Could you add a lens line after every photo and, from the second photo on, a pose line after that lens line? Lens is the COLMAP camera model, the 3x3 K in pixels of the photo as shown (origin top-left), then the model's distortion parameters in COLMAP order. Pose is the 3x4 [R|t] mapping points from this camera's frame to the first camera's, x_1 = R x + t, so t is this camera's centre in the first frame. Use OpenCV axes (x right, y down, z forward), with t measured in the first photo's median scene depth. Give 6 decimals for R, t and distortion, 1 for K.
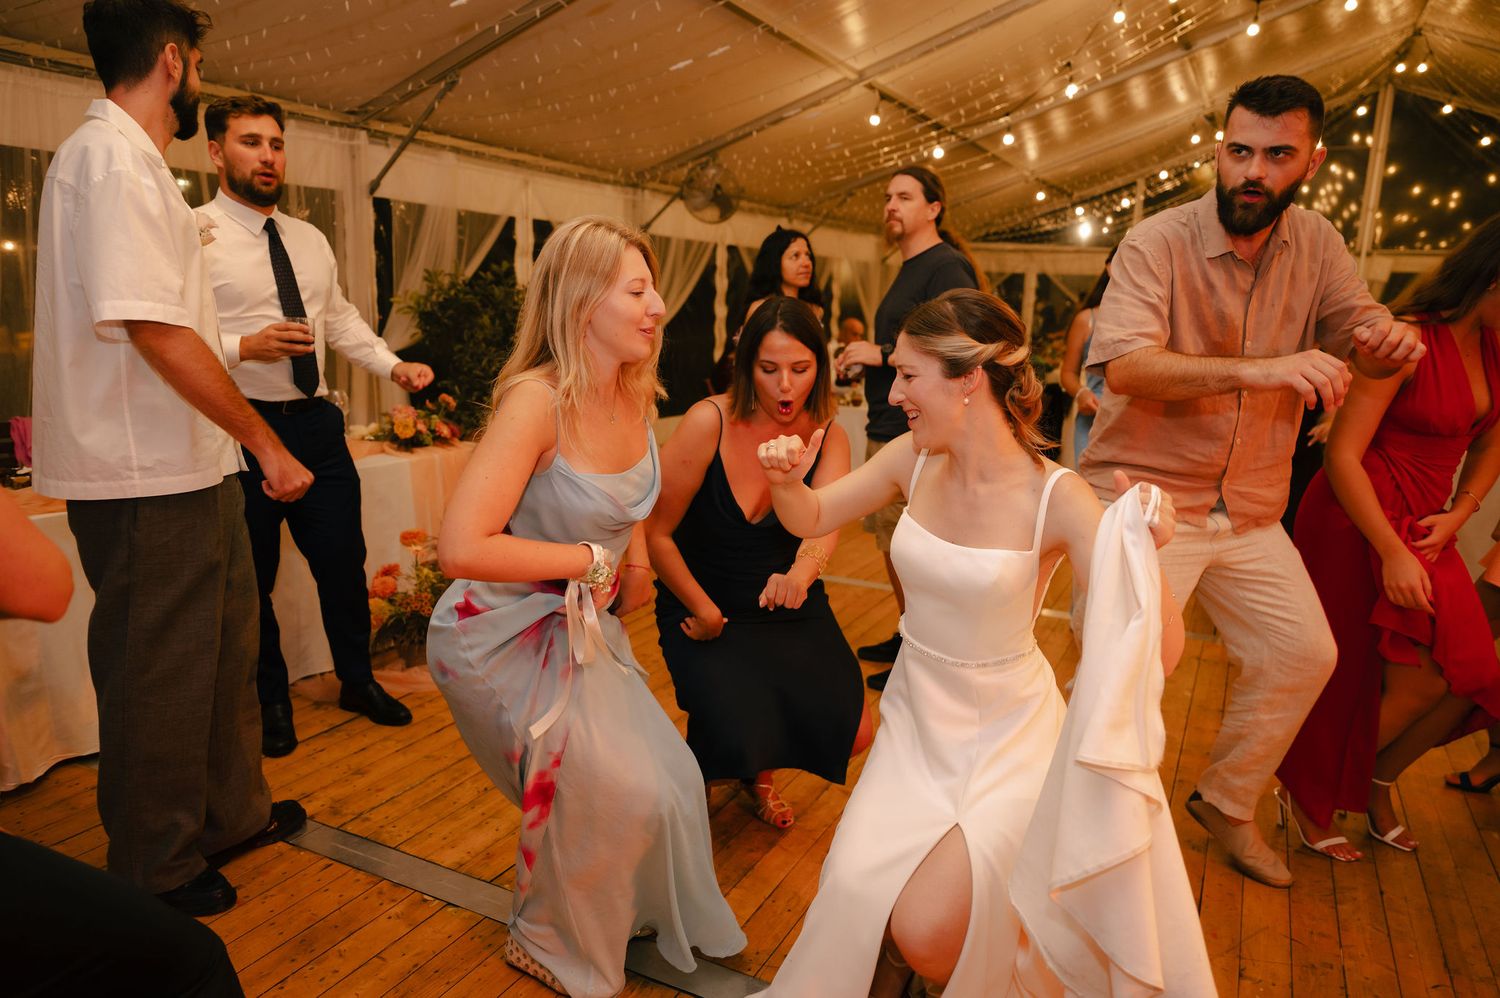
lens RADIAL K [[1020.6, 0, 749.2], [0, 1020.6, 514.5], [0, 0, 1]] dist [0.006314, -0.002969]
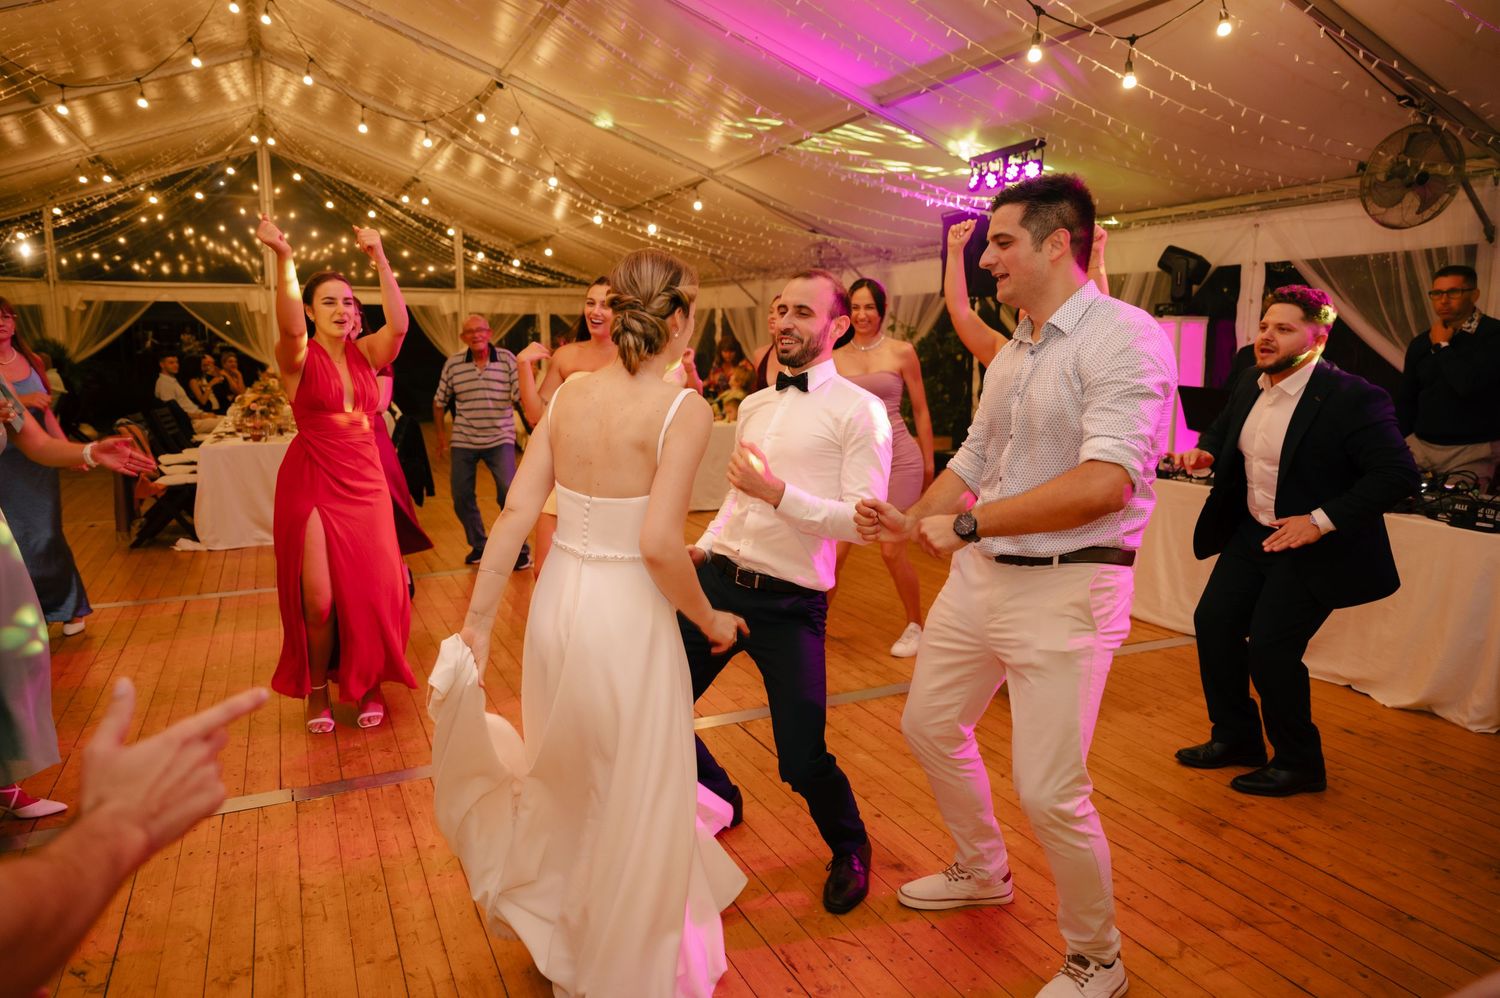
lens RADIAL K [[1020.6, 0, 745.6], [0, 1020.6, 490.4], [0, 0, 1]] dist [0.006314, -0.002969]
pose [[0.629207, -0.142139, 0.764130, 0.023718], [0.174205, 0.983914, 0.039576, 0.048330], [-0.757464, 0.108214, 0.643847, -0.302351]]
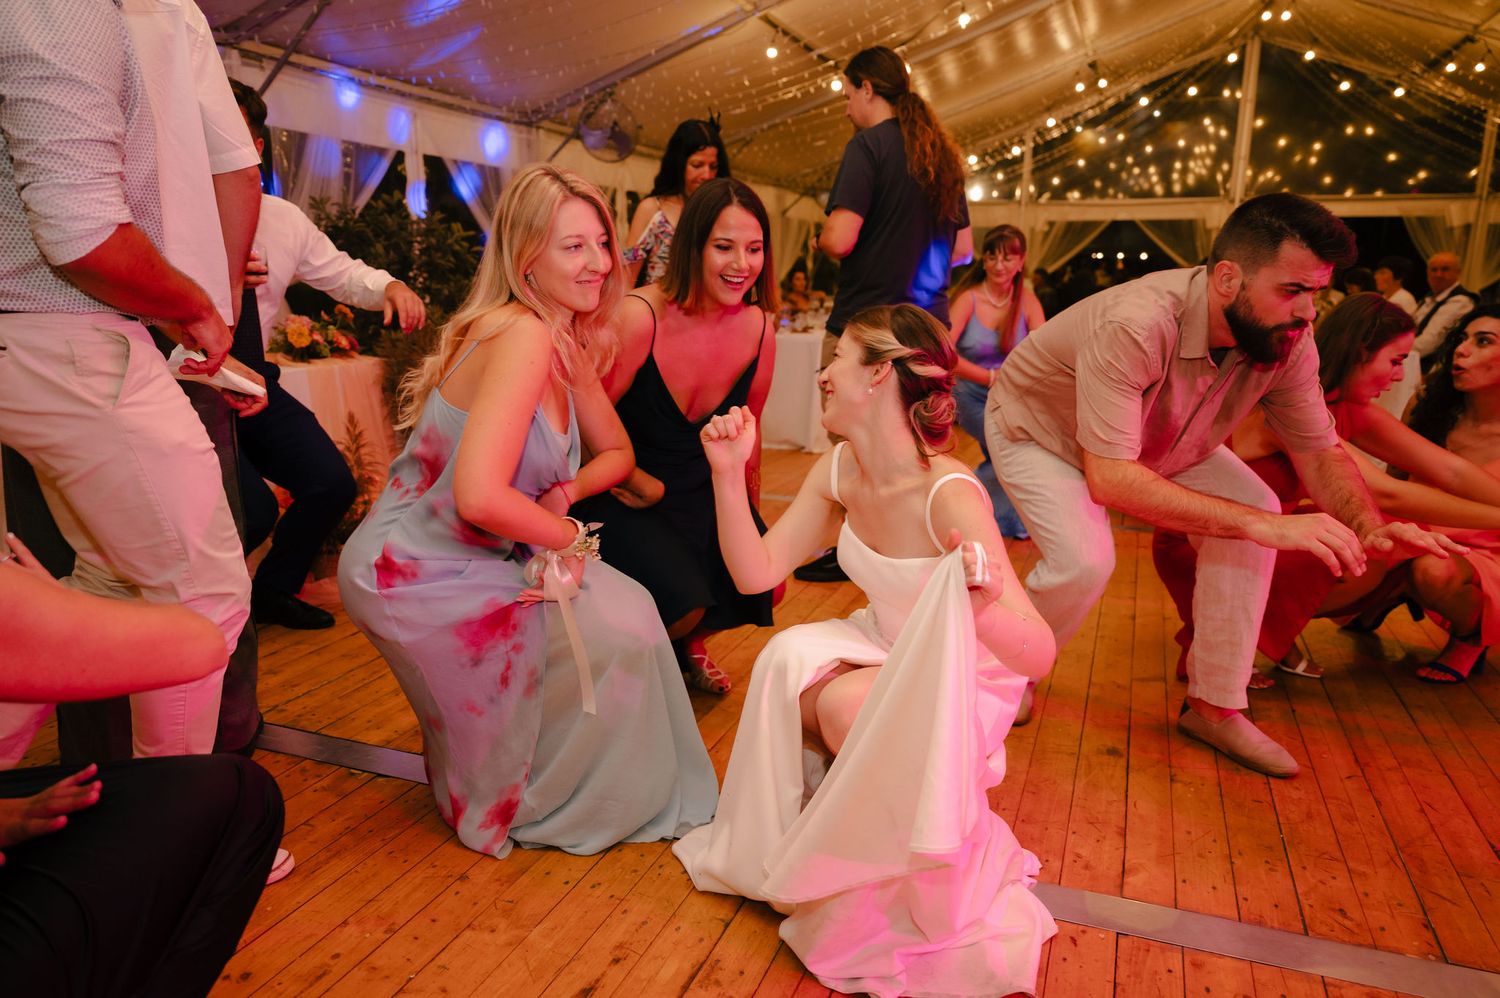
lens RADIAL K [[1020.6, 0, 760.7], [0, 1020.6, 511.2], [0, 0, 1]] dist [0.006314, -0.002969]
pose [[0.993964, -0.042168, 0.101277, -0.008687], [0.040241, 0.998969, 0.020996, 0.044823], [-0.102058, -0.016794, 0.994637, 0.005624]]
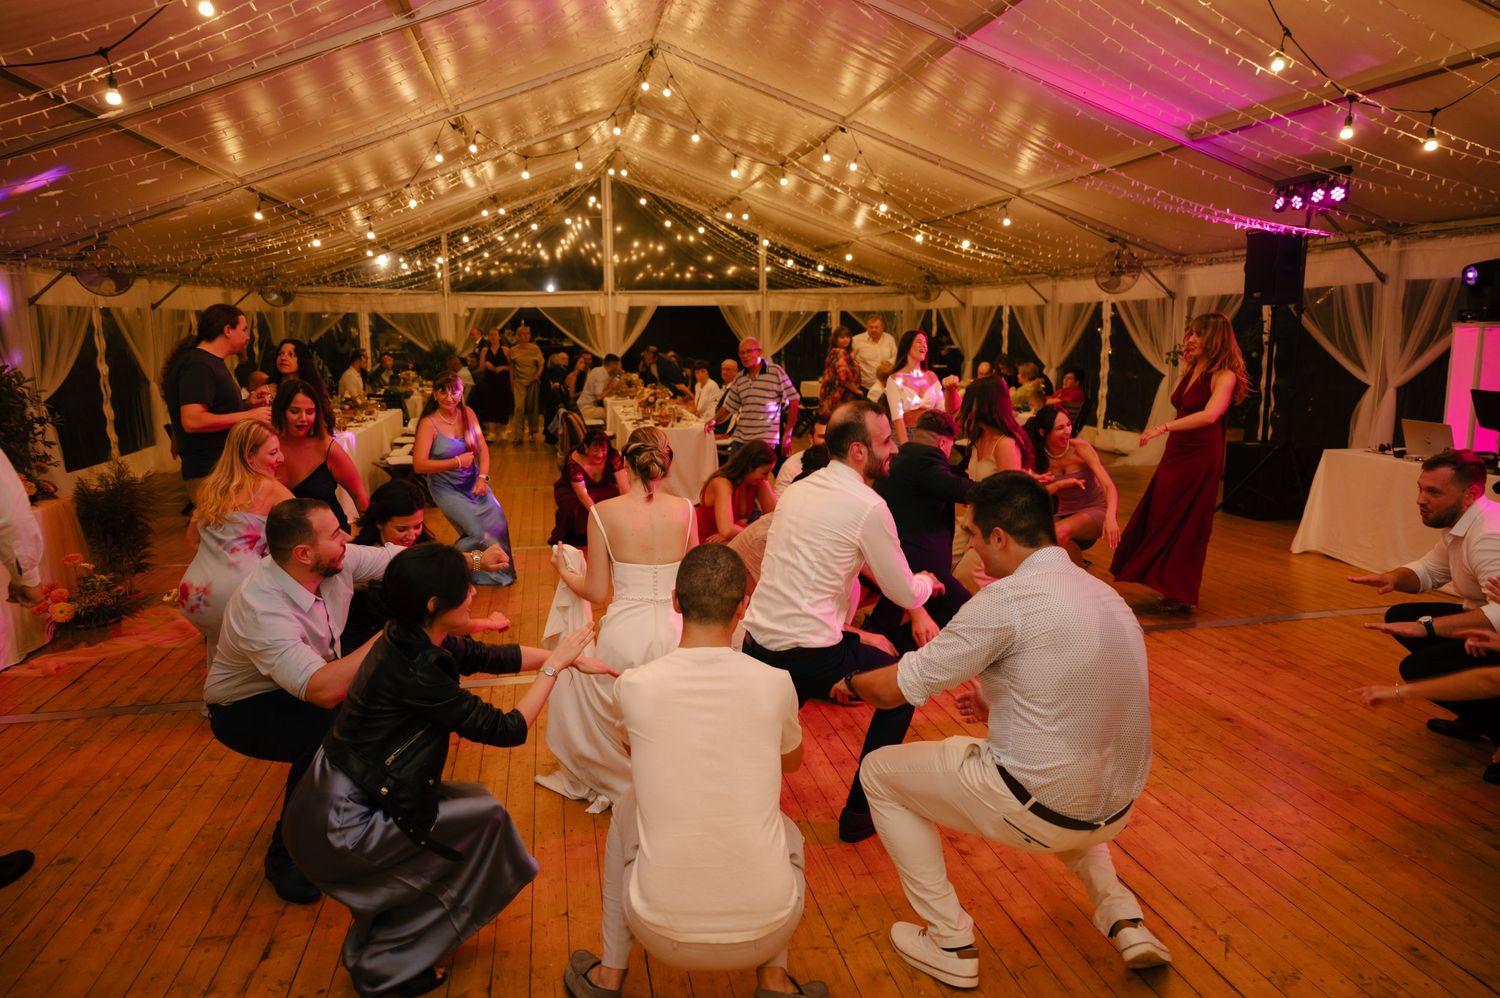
lens RADIAL K [[1020.6, 0, 738.0], [0, 1020.6, 498.1], [0, 0, 1]] dist [0.006314, -0.002969]
pose [[0.796630, -0.140450, 0.587924, -0.231680], [0.157777, 0.987228, 0.022054, 0.030617], [-0.583513, 0.075192, 0.808616, -0.407296]]
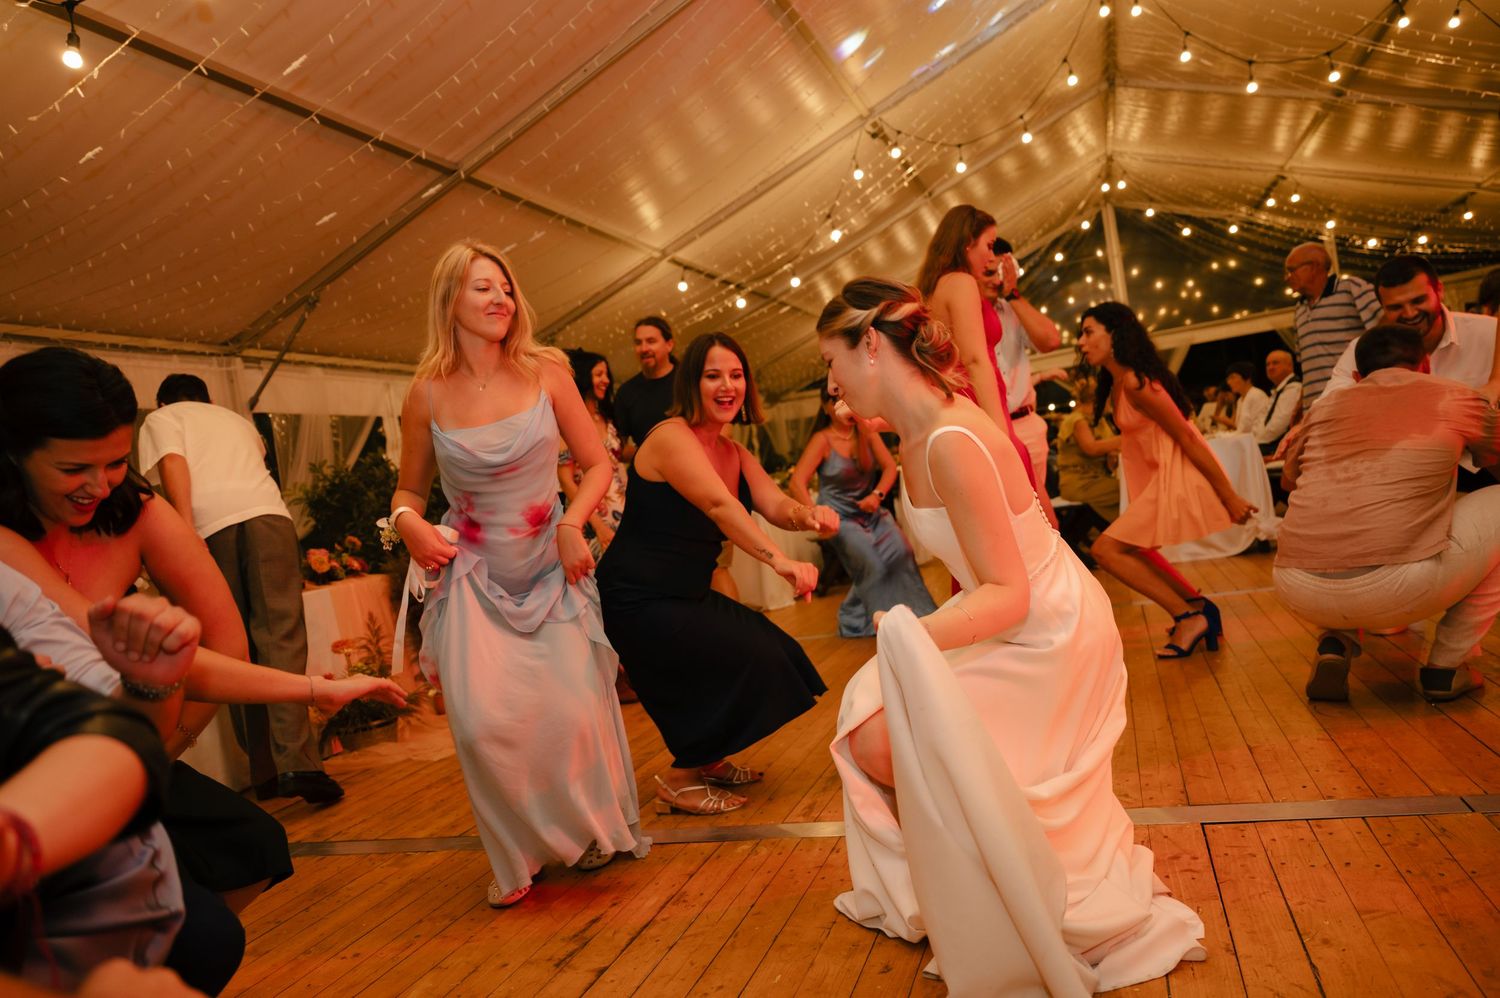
lens RADIAL K [[1020.6, 0, 745.4], [0, 1020.6, 507.6], [0, 0, 1]] dist [0.006314, -0.002969]
pose [[0.975025, -0.185168, 0.122631, 0.002741], [0.205289, 0.962100, -0.179499, 0.097315], [-0.084746, 0.200191, 0.976085, -0.115968]]
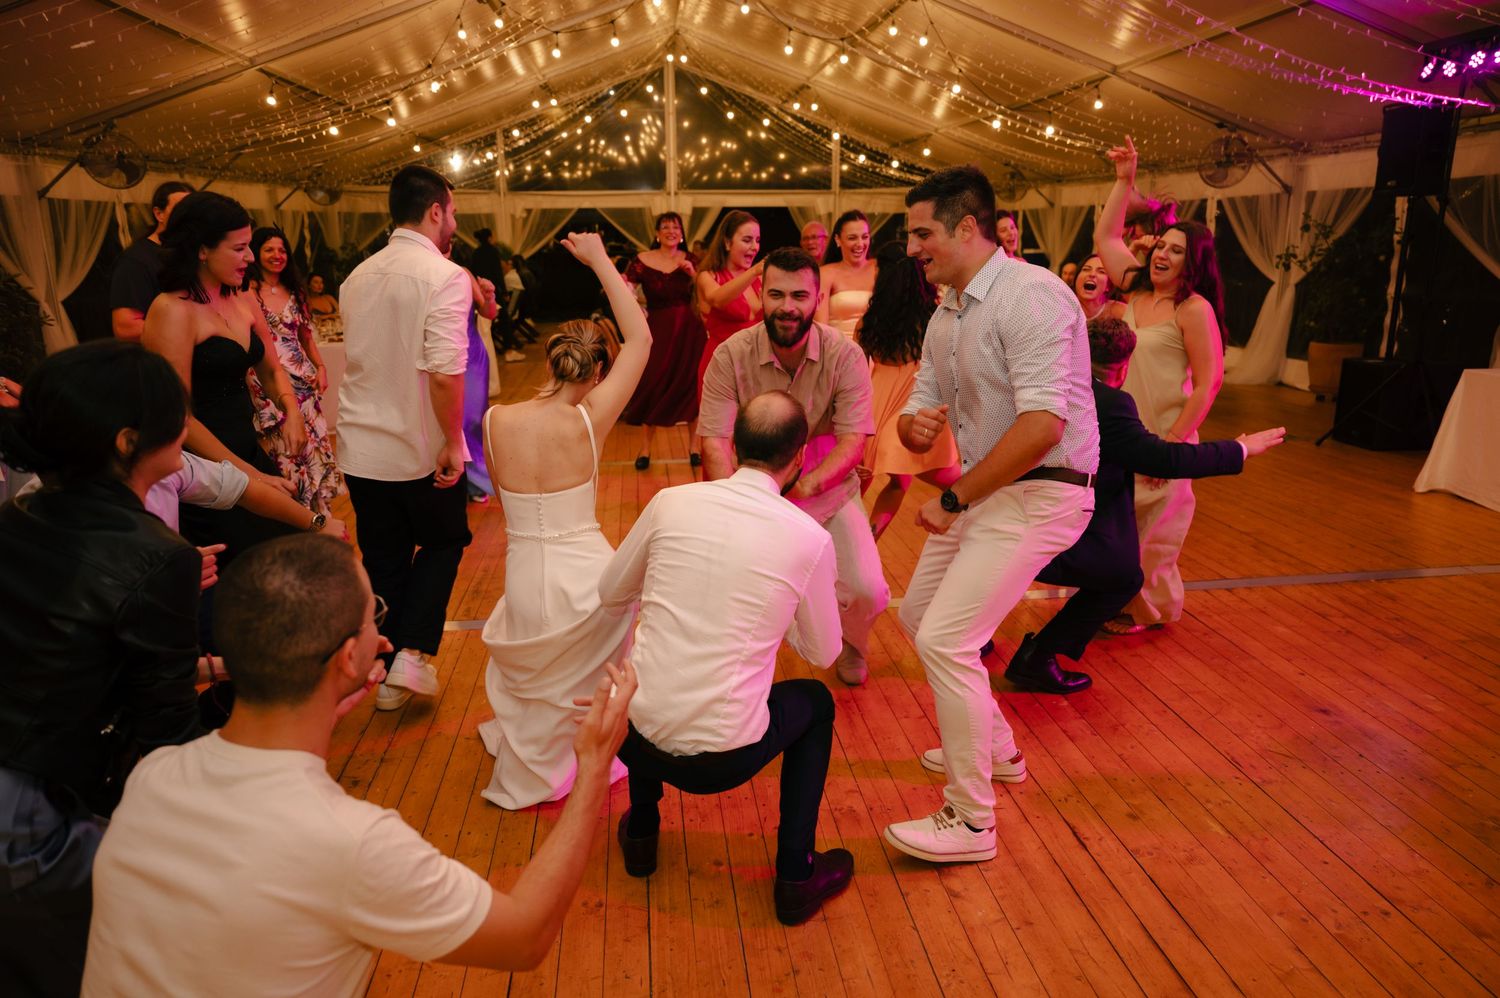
lens RADIAL K [[1020.6, 0, 745.2], [0, 1020.6, 494.5], [0, 0, 1]] dist [0.006314, -0.002969]
pose [[0.841829, -0.169963, 0.512286, -0.114705], [0.142912, 0.985441, 0.092099, 0.036471], [-0.520481, -0.004320, 0.853862, -0.342114]]
